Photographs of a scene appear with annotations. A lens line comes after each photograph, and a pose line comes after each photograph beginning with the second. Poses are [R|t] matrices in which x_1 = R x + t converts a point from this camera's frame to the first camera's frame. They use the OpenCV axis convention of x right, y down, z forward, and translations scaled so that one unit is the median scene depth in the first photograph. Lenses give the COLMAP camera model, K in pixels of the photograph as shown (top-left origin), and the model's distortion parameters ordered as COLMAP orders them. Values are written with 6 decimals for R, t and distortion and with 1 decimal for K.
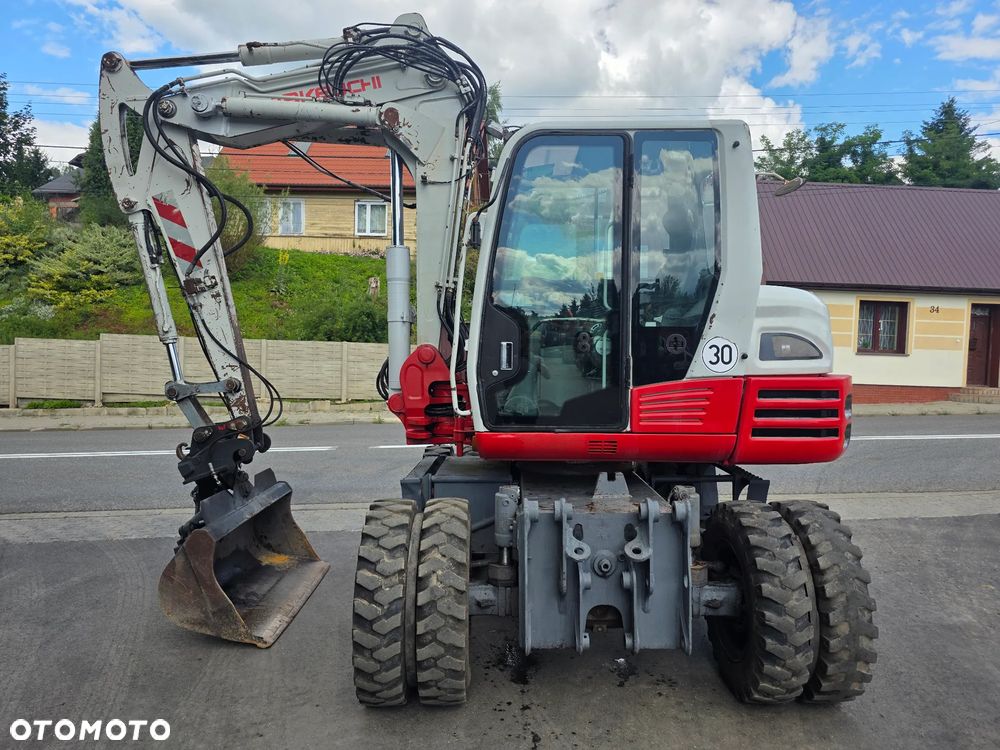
lens RADIAL K [[677.2, 0, 500.6], [0, 677.2, 372.2], [0, 0, 1]] dist [0.050957, -0.047657]
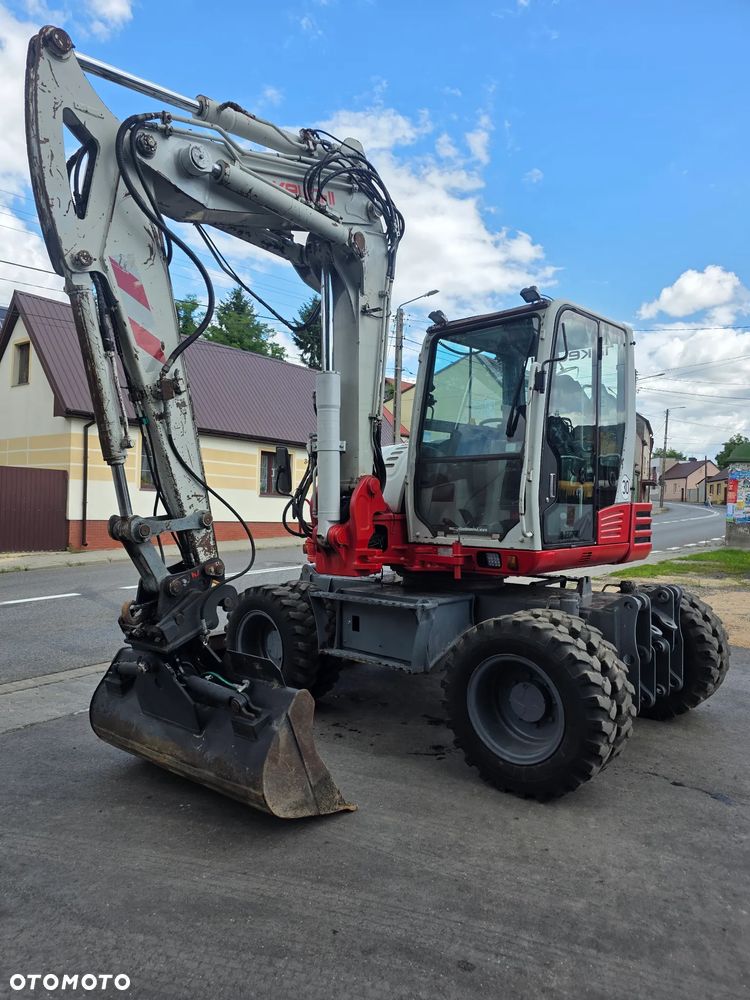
lens RADIAL K [[677.2, 0, 372.4], [0, 677.2, 504.1], [0, 0, 1]] dist [0.050957, -0.047657]
pose [[0.677928, -0.002048, 0.735125, -0.846559], [0.015882, 0.999804, -0.011861, 0.013538], [-0.734957, 0.019716, 0.677827, 0.322250]]
